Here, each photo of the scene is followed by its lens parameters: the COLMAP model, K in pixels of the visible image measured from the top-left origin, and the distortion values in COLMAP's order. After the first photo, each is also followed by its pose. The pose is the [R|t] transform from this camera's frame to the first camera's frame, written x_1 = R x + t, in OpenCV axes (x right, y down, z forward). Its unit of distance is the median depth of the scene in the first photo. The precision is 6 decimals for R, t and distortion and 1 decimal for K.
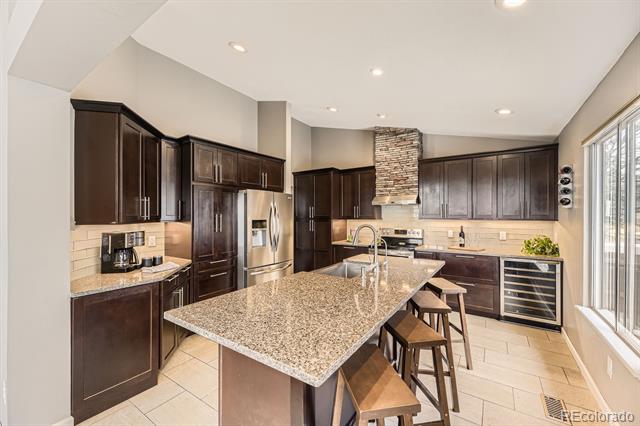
lens RADIAL K [[257.0, 0, 320.0], [0, 257.0, 213.0], [0, 0, 1]] dist [-0.000080, -0.000027]
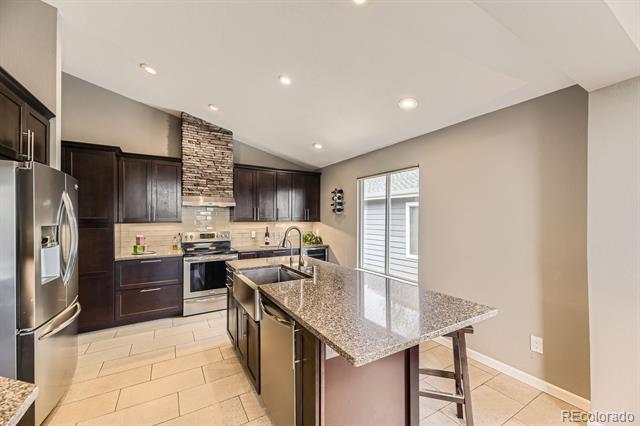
lens RADIAL K [[259.1, 0, 321.0], [0, 259.1, 217.6], [0, 0, 1]] dist [0.001402, 0.000118]
pose [[0.417479, 0.007079, 0.908659, -0.387092], [-0.013628, 0.999906, -0.001529, 0.004680], [-0.908585, -0.011745, 0.417536, 0.245075]]
